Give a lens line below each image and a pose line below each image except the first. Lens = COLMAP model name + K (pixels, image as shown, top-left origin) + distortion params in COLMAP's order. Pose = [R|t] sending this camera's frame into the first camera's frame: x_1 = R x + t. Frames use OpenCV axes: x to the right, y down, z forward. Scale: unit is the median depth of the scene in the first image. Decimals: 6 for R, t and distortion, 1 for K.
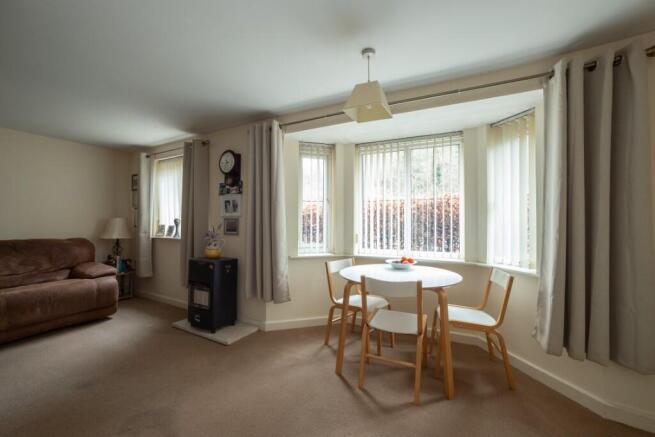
lens RADIAL K [[267.9, 0, 327.8], [0, 267.9, 217.7], [0, 0, 1]] dist [-0.017033, 0.002704]
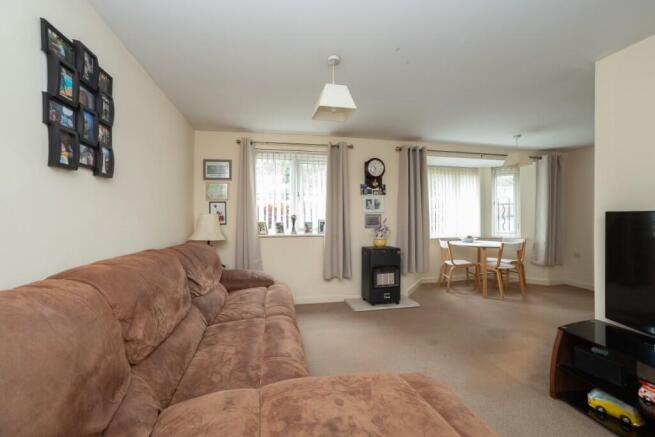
lens RADIAL K [[267.9, 0, 329.5], [0, 267.9, 218.2], [0, 0, 1]] dist [-0.017033, 0.002704]
pose [[0.752113, -0.012382, 0.658918, -1.306078], [0.001433, 0.999852, 0.017153, -0.001798], [-0.659033, -0.011956, 0.752019, 0.221115]]
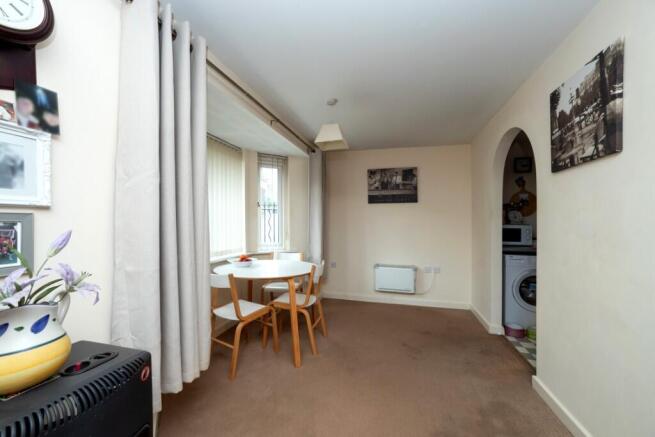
lens RADIAL K [[267.9, 0, 327.1], [0, 267.9, 220.4], [0, 0, 1]] dist [-0.017033, 0.002704]
pose [[-0.213134, 0.002911, 0.977019, -0.660611], [-0.004808, 0.999980, -0.004029, 0.007881], [-0.977011, -0.005557, -0.213116, 0.738693]]
